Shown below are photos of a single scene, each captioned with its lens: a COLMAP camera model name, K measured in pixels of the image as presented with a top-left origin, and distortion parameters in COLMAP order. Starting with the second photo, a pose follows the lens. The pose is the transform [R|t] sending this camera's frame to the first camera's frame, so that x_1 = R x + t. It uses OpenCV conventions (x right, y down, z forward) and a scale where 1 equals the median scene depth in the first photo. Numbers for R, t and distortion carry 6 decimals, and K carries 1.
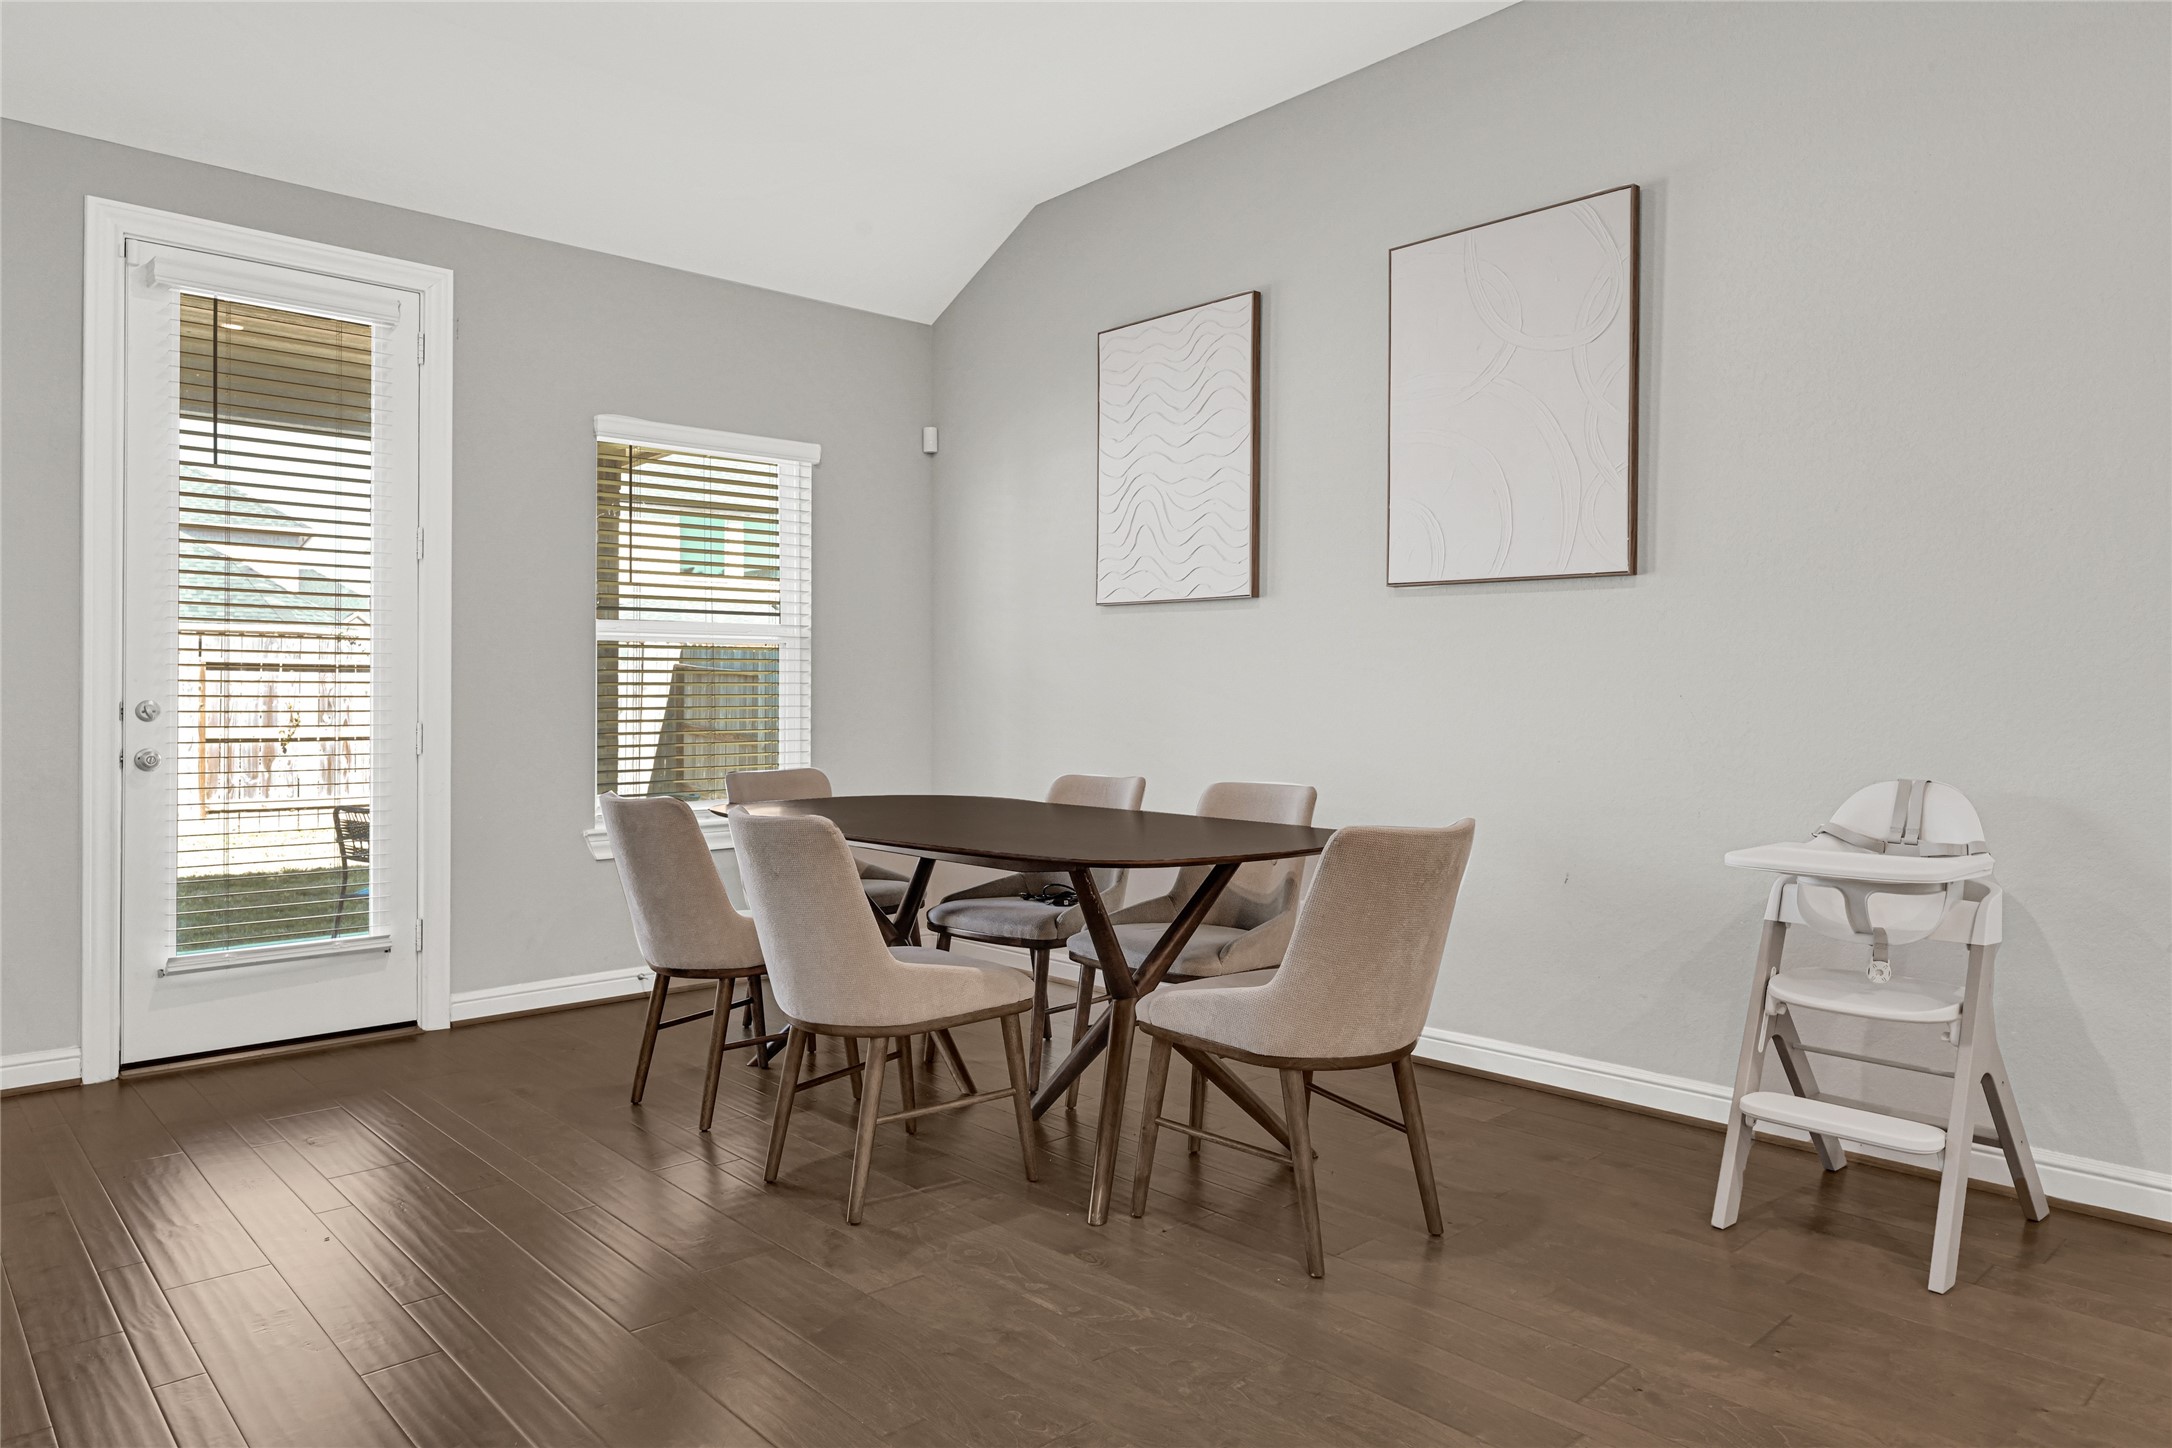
lens RADIAL K [[1372.5, 0, 1086.0], [0, 1372.5, 724.0], [0, 0, 1]] dist [-0.005167, -0.000601]
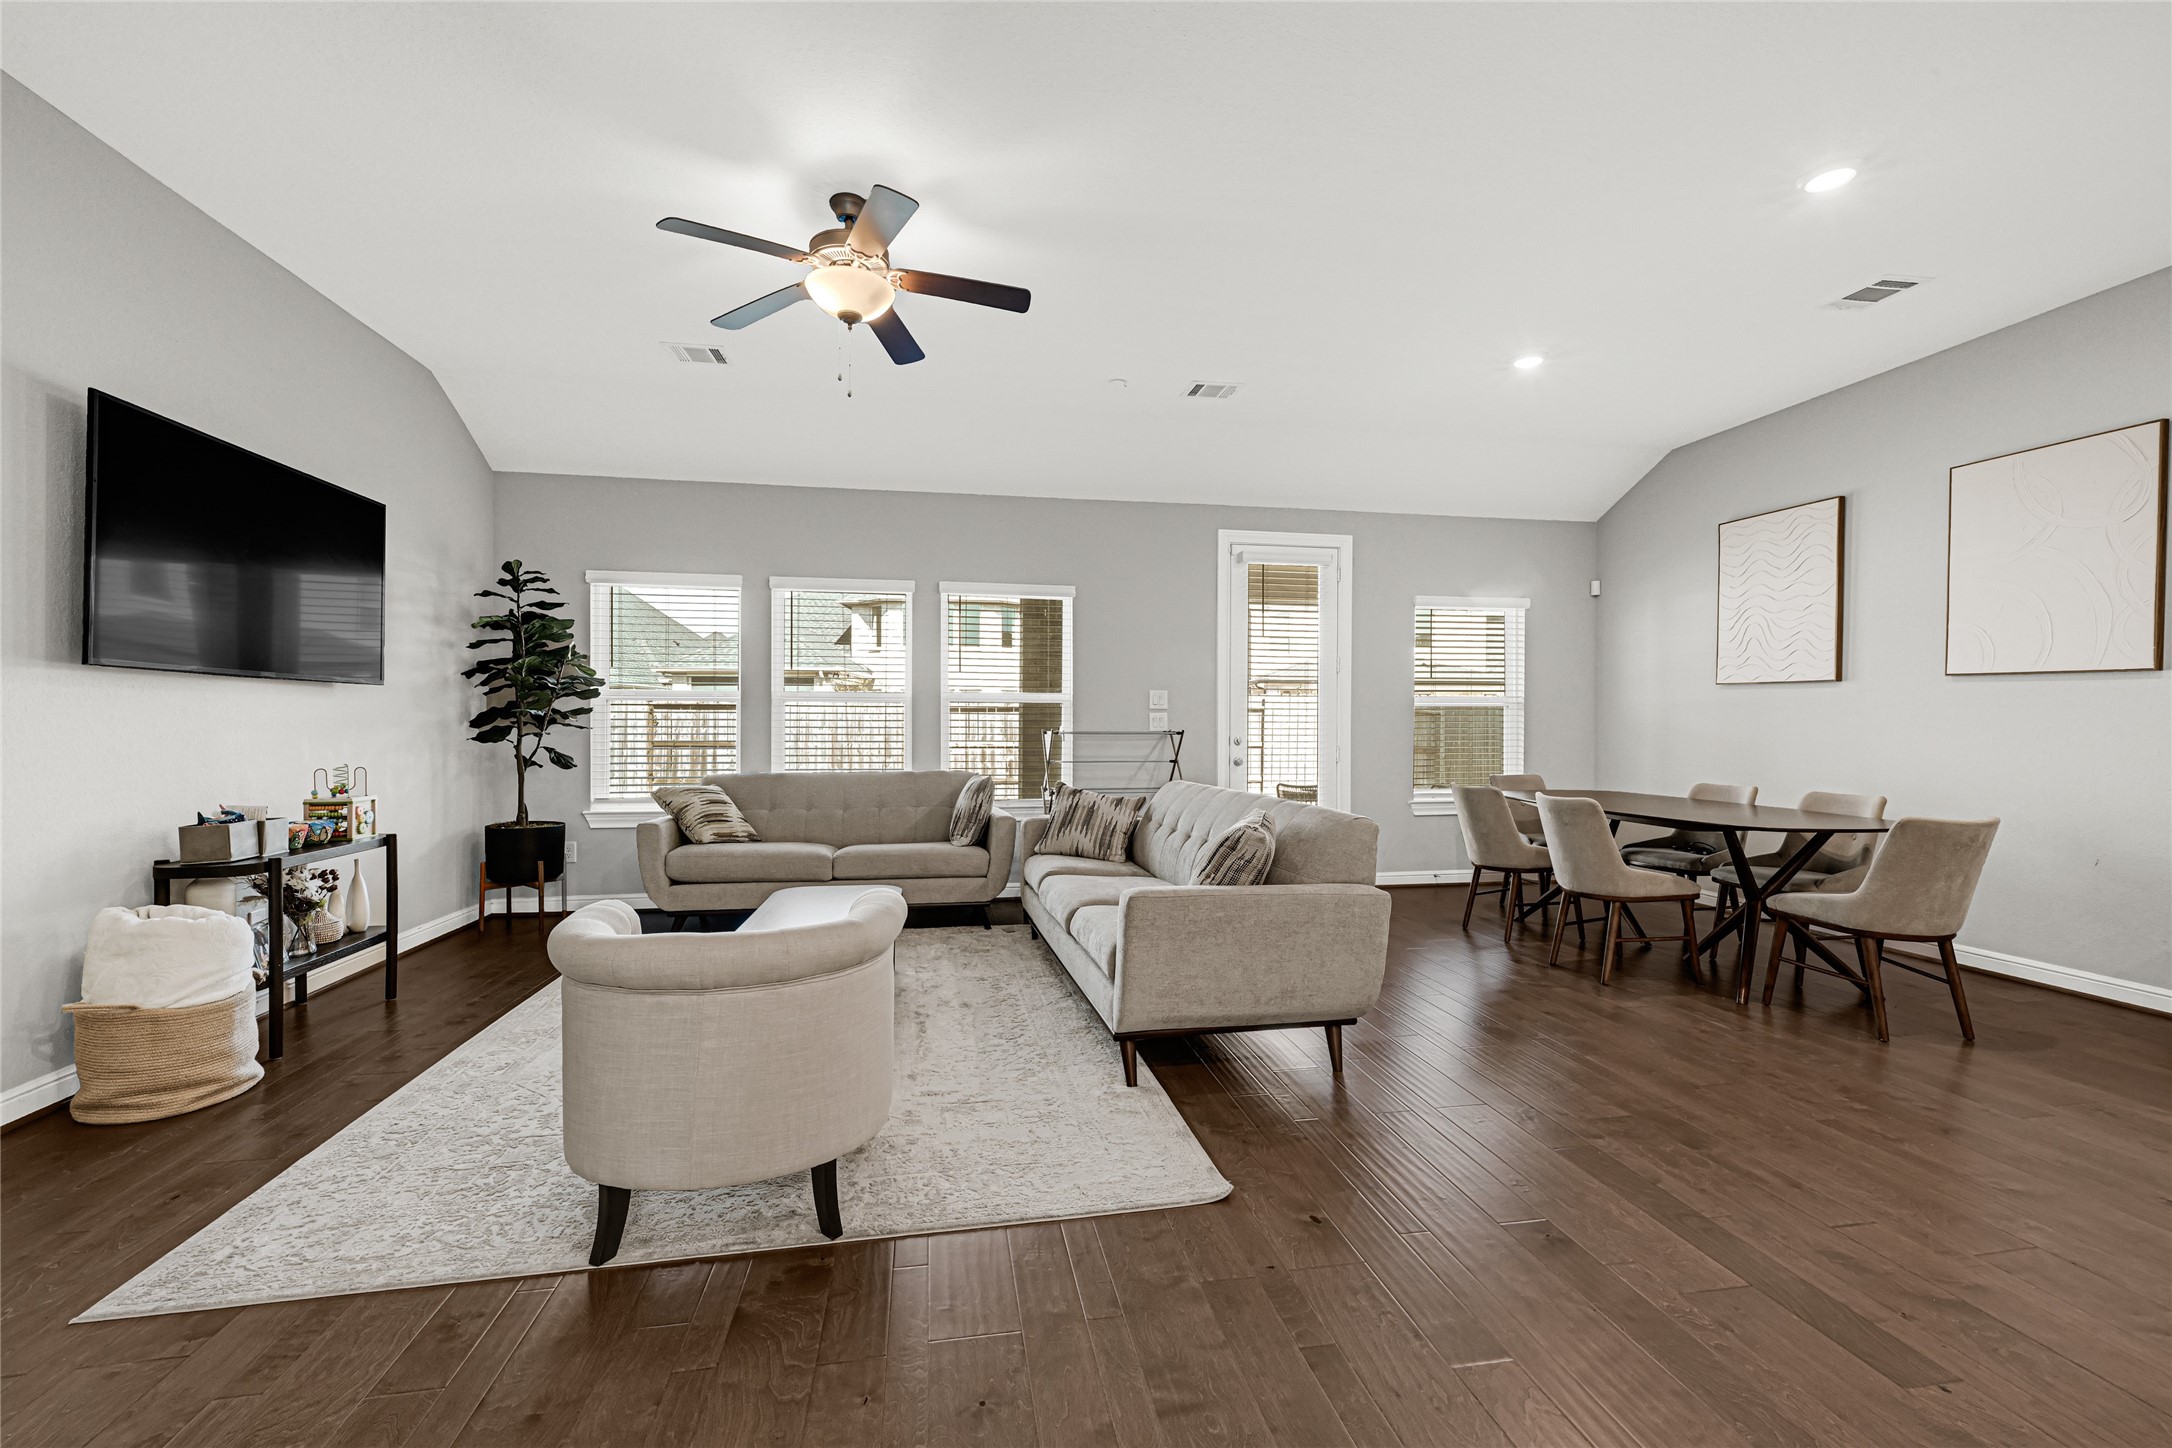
lens RADIAL K [[892.3, 0, 1086.2], [0, 892.3, 729.3], [0, 0, 1]] dist [0.002978, 0.000567]
pose [[0.843957, 0.008884, -0.536337, -0.083178], [-0.014588, 0.999873, -0.006394, -0.018145], [0.536212, 0.013220, 0.843980, -0.517259]]
